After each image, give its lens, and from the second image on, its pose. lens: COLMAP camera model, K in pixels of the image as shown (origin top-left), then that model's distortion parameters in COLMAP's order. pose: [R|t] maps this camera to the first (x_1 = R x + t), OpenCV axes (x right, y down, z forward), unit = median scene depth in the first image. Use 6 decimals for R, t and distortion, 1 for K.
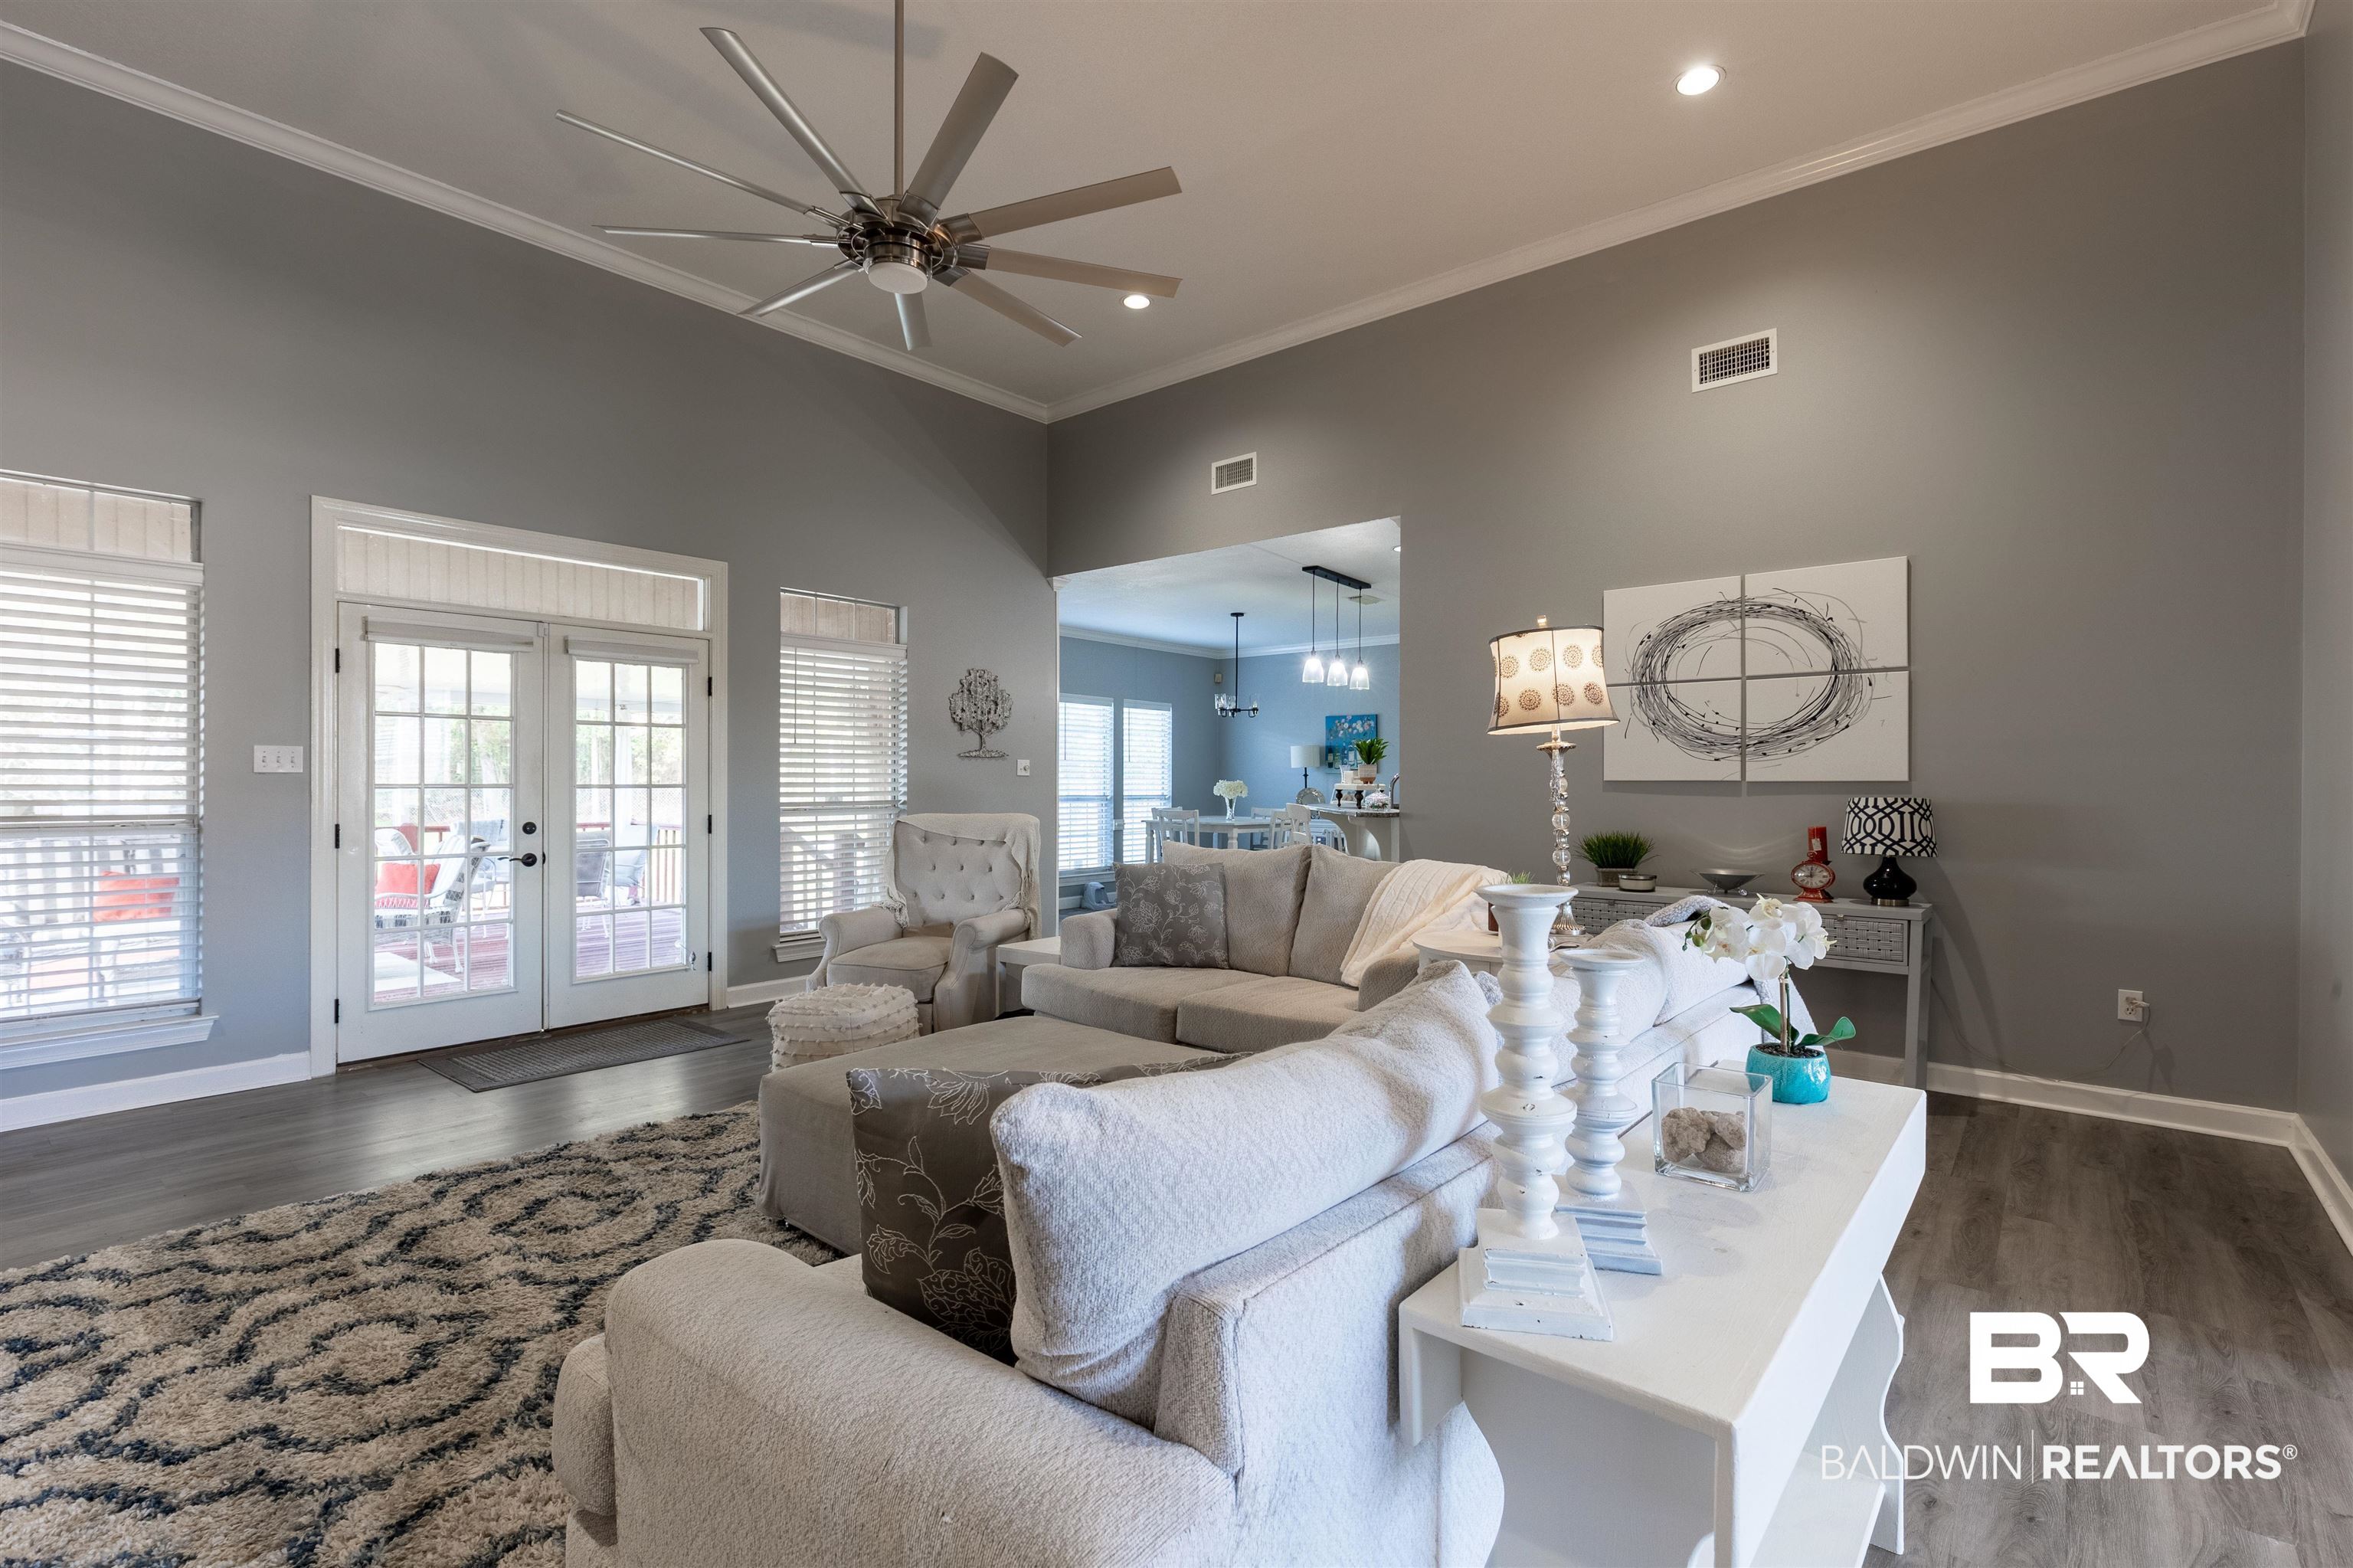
lens RADIAL K [[1084.4, 0, 1183.7], [0, 1084.4, 788.7], [0, 0, 1]] dist [0.000021, -0.000426]
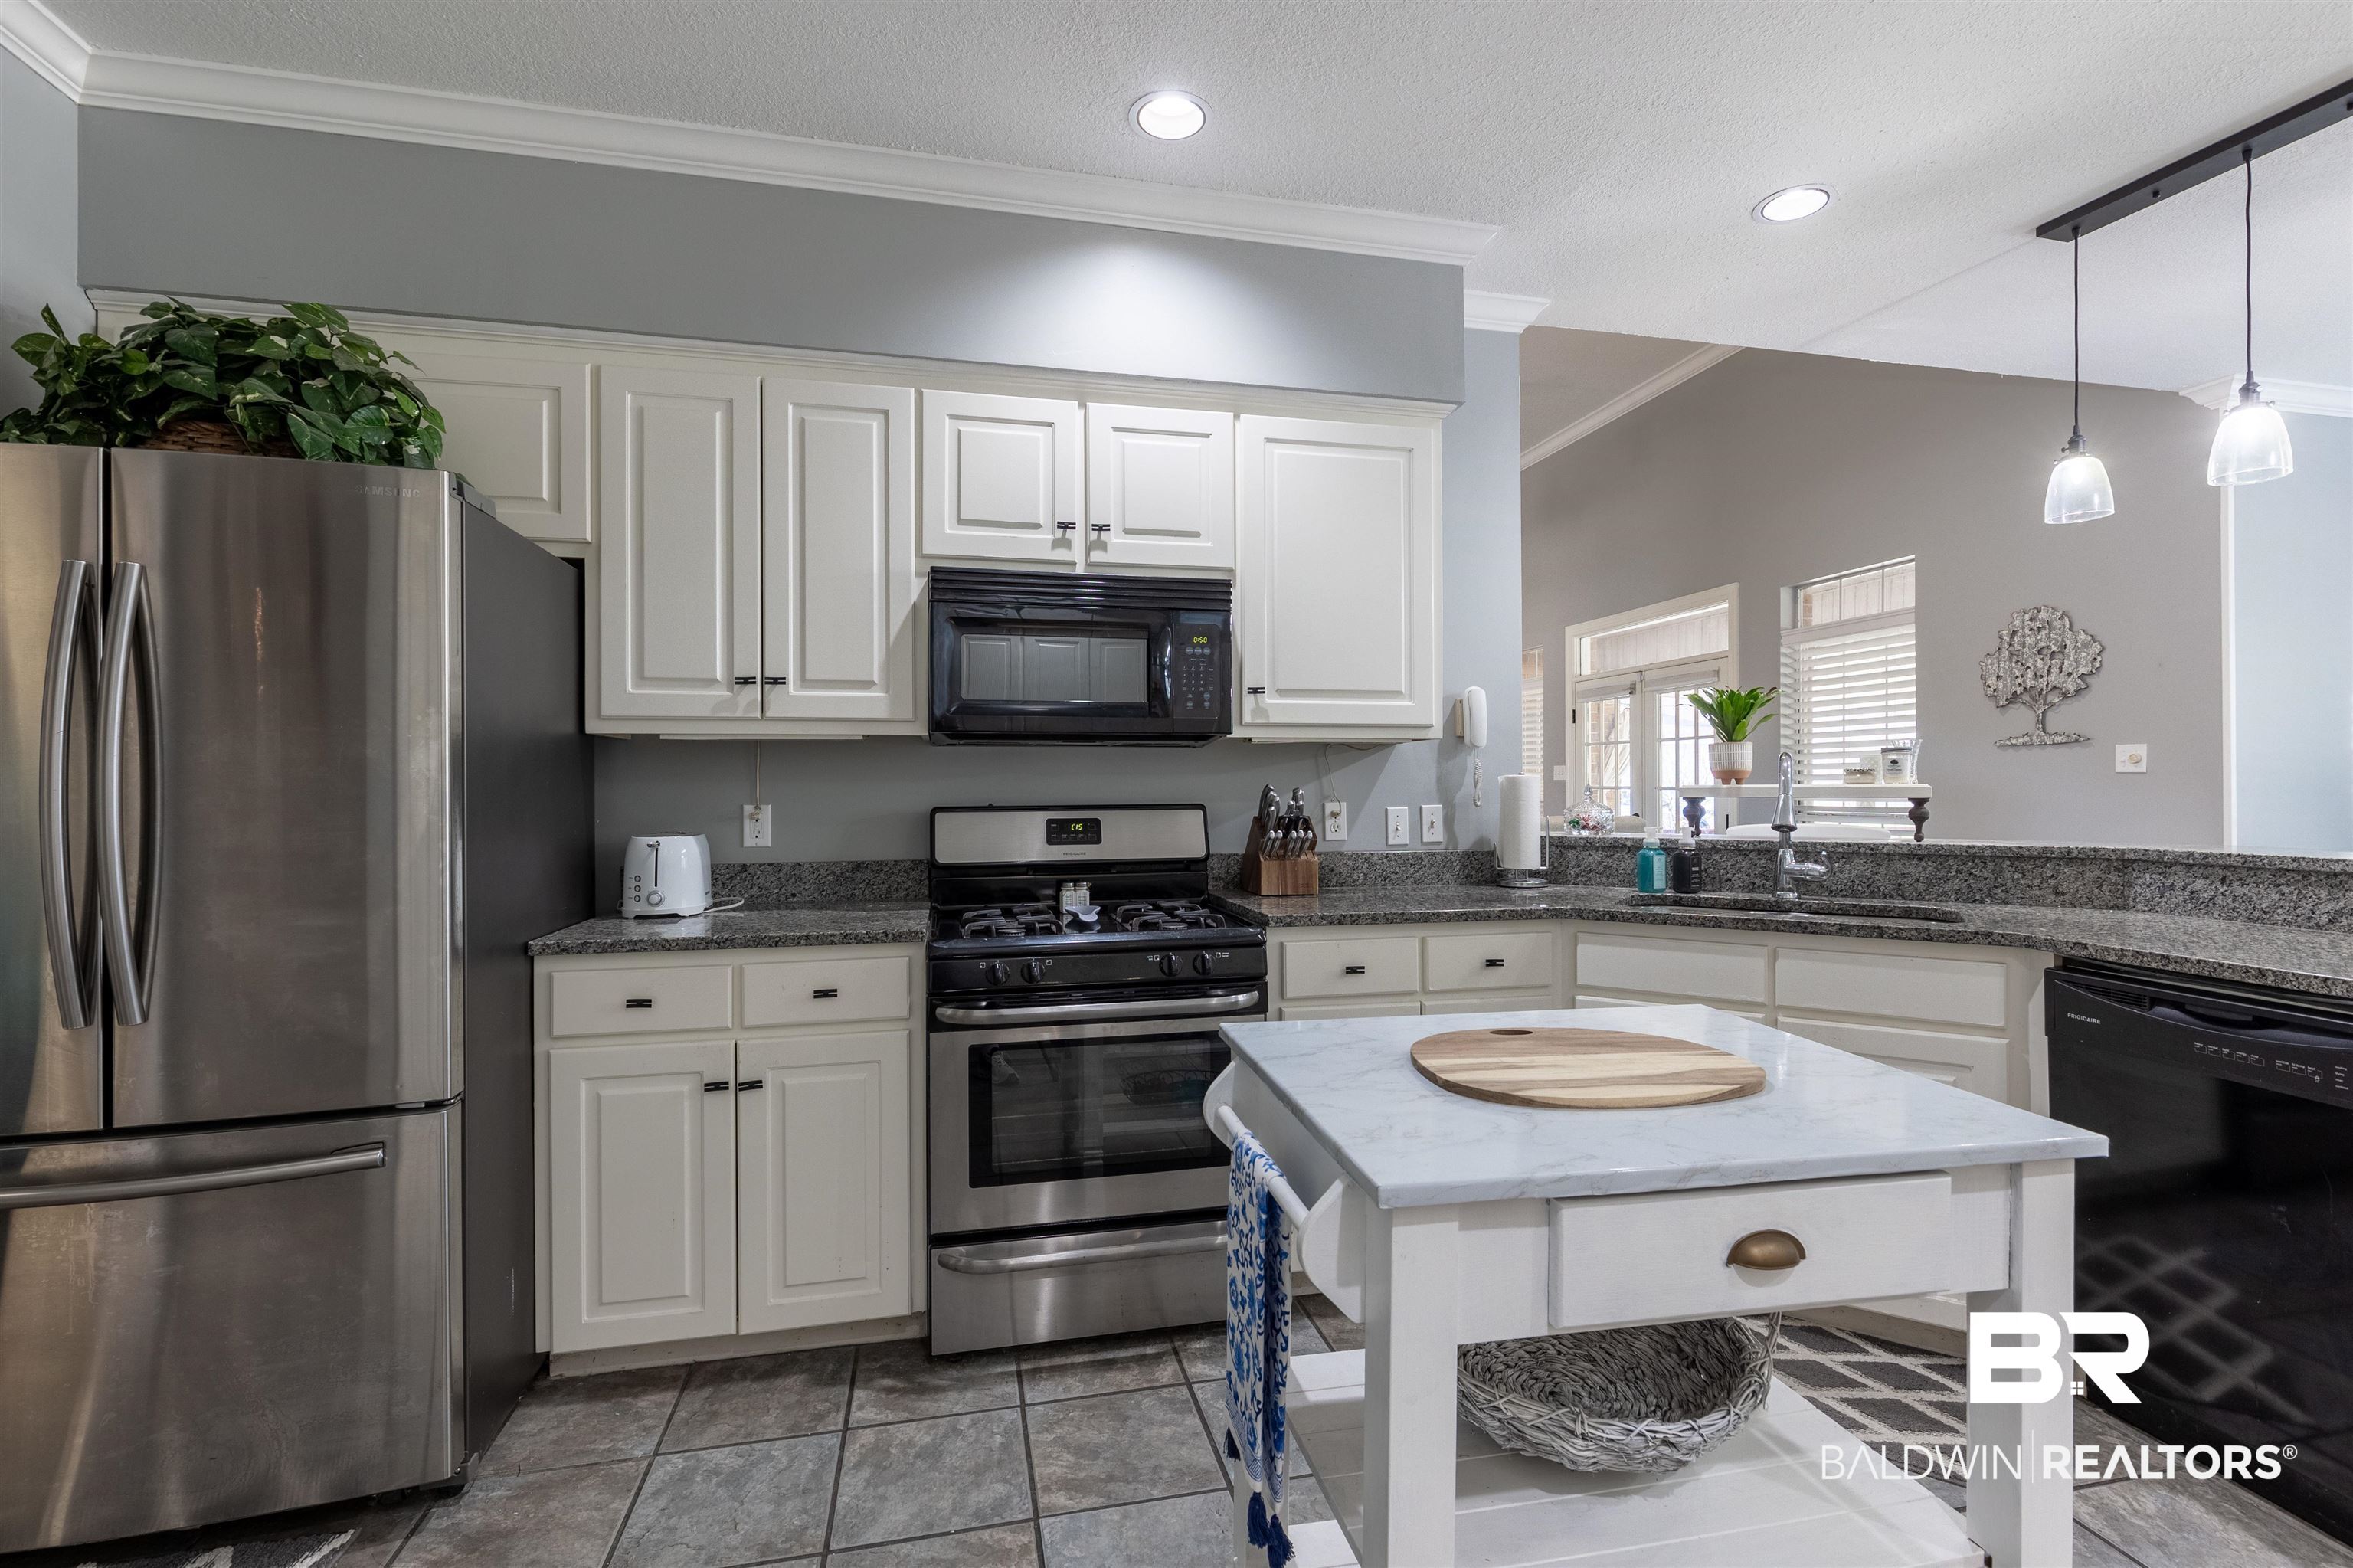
lens RADIAL K [[1084.4, 0, 1218.3], [0, 1084.4, 780.7], [0, 0, 1]] dist [0.000021, -0.000426]
pose [[-0.609737, 0.000185, -0.792604, 0.401973], [-0.000277, 1.000000, 0.000447, -0.005828], [0.792604, 0.000493, -0.609737, 0.667082]]
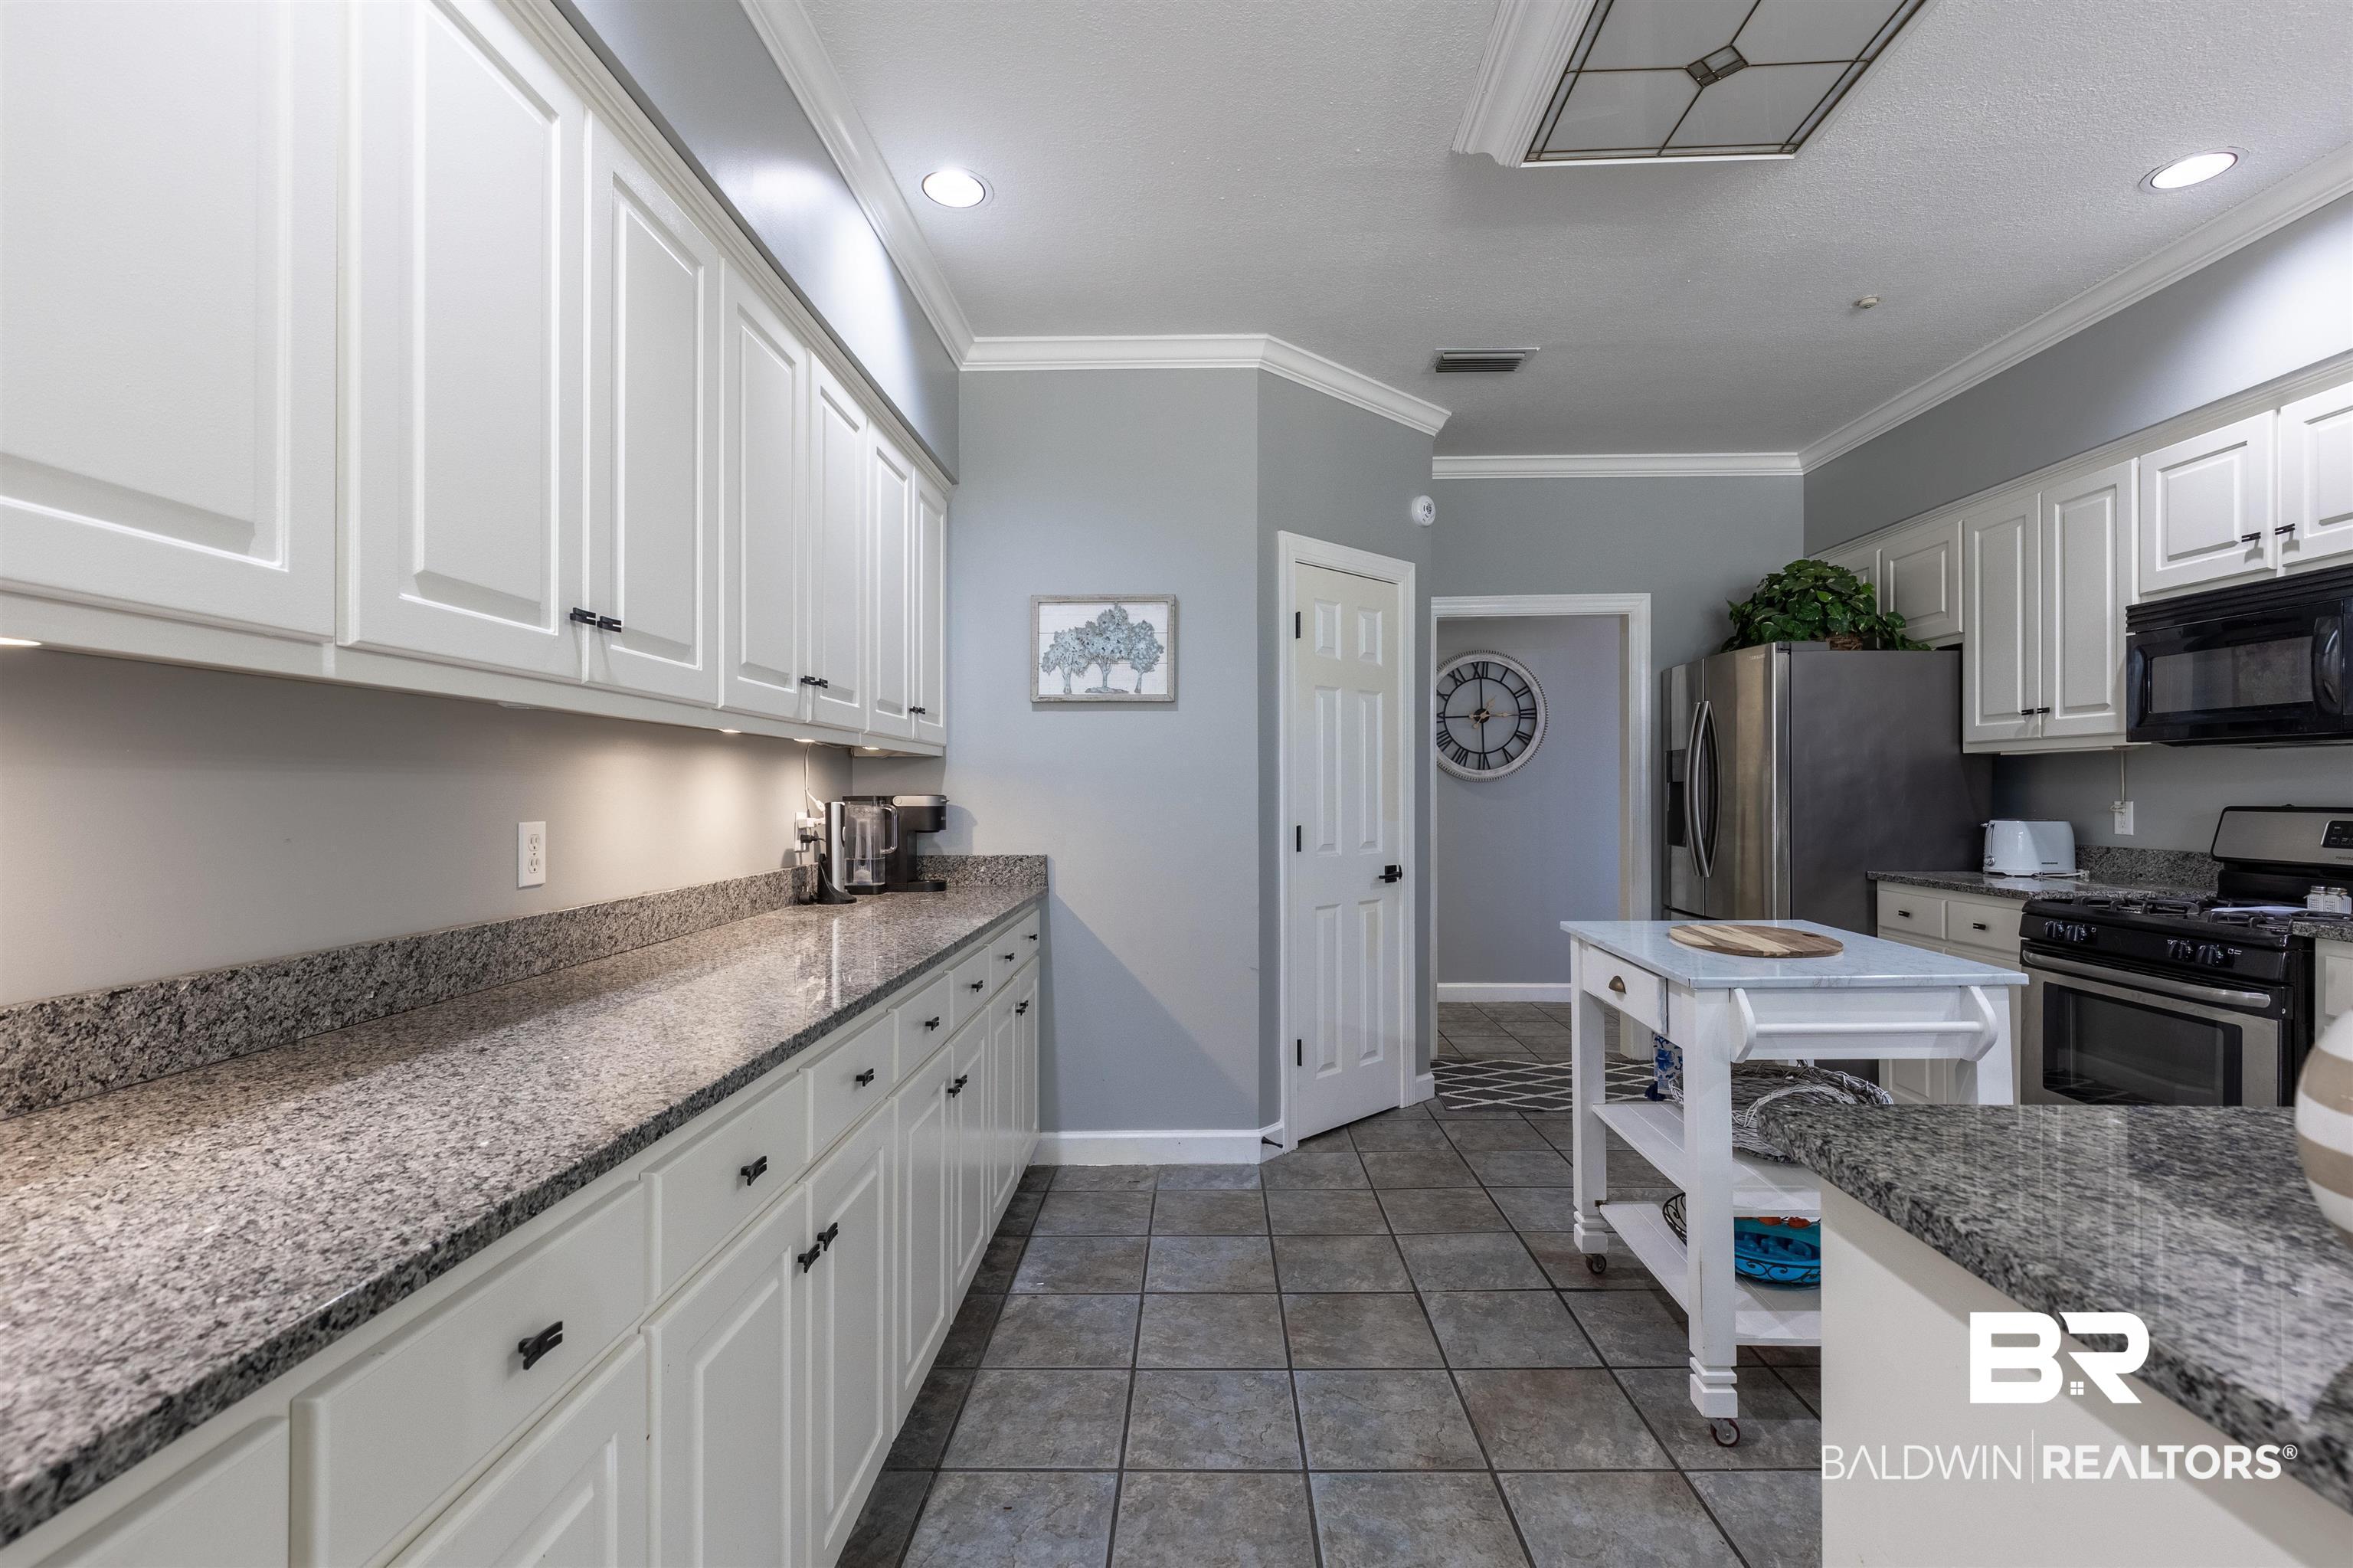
lens RADIAL K [[1084.4, 0, 1186.2], [0, 1084.4, 785.1], [0, 0, 1]] dist [0.000021, -0.000426]
pose [[-0.620371, 0.005134, 0.784292, 0.192810], [0.006512, 0.999978, -0.001395, -0.006214], [-0.784281, 0.004242, -0.620391, 0.839095]]
